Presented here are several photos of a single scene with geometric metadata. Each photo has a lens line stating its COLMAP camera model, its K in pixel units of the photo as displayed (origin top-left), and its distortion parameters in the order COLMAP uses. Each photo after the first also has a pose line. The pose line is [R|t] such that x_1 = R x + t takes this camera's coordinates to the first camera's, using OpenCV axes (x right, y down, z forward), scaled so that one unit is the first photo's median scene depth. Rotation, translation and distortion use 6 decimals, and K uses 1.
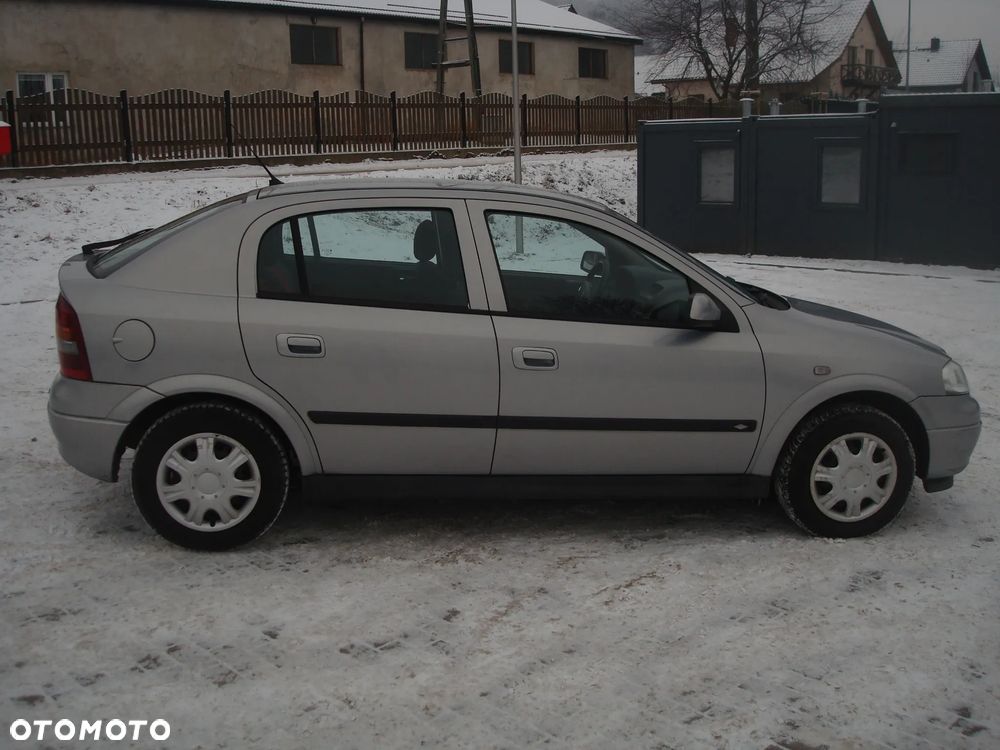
lens RADIAL K [[1036.9, 0, 497.9], [0, 1036.9, 345.2], [0, 0, 1]] dist [-0.084883, -0.088053]
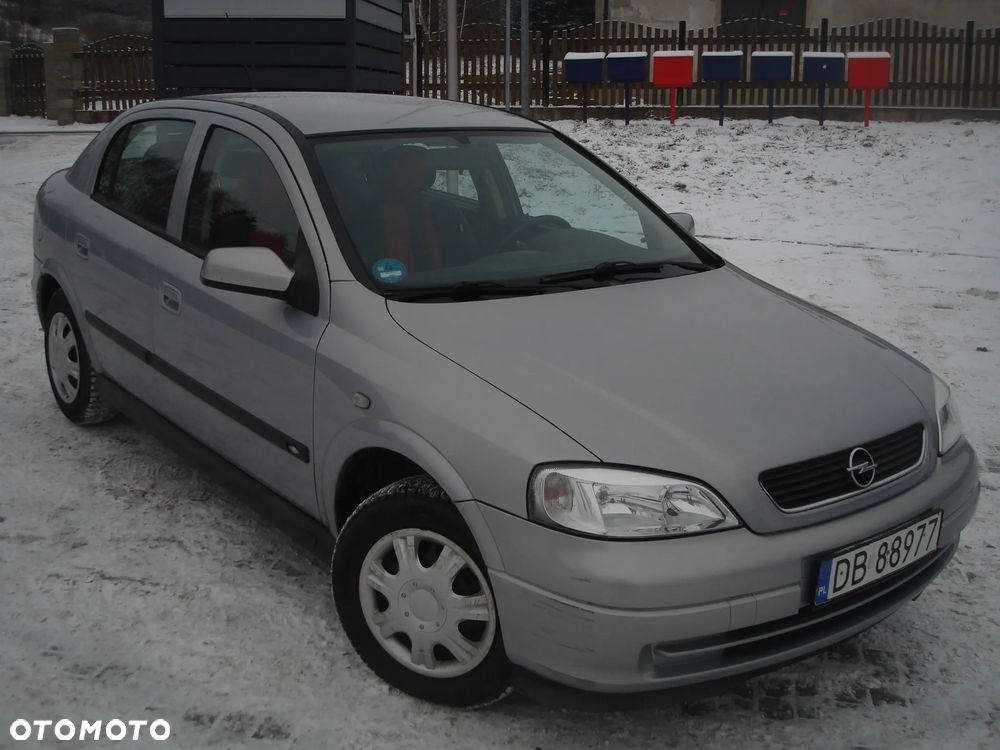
lens RADIAL K [[1144.8, 0, 501.9], [0, 1144.8, 345.0], [0, 0, 1]] dist [-0.050890, -0.142003]
pose [[0.509005, 0.198325, -0.837604, 0.916259], [-0.176754, 0.976440, 0.123786, -0.107597], [0.842420, 0.085042, 0.532067, 0.692123]]
